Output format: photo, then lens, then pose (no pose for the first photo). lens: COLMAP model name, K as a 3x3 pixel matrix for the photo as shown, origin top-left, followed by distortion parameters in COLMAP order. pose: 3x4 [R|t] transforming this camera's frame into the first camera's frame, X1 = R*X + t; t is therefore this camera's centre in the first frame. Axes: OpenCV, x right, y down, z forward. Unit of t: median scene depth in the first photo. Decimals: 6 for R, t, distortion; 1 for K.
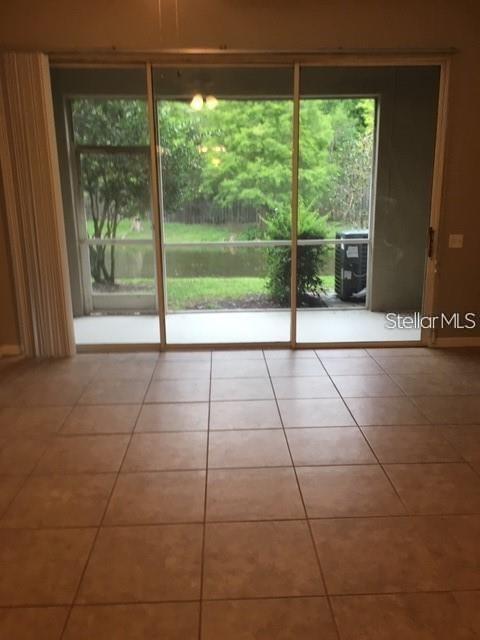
lens RADIAL K [[544.3, 0, 242.3], [0, 544.3, 319.3], [0, 0, 1]] dist [0.061551, -0.071687]
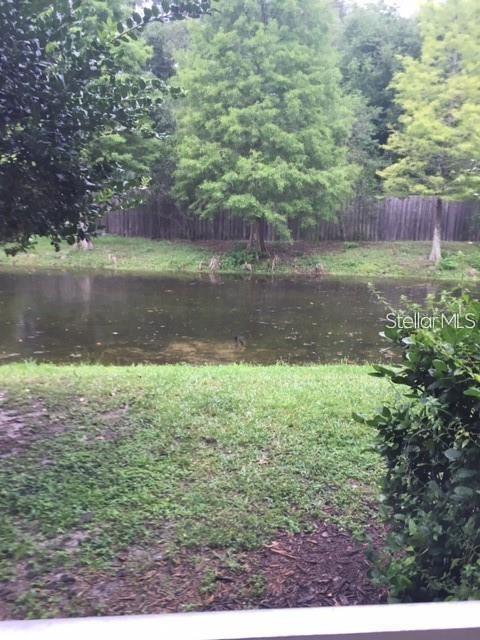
lens RADIAL K [[544.3, 0, 237.4], [0, 544.3, 319.9], [0, 0, 1]] dist [0.061551, -0.071687]
pose [[0.999082, 0.020685, 0.037509, -0.012940], [-0.020061, 0.999655, -0.016932, -0.065375], [-0.037847, 0.016164, 0.999153, 0.298450]]
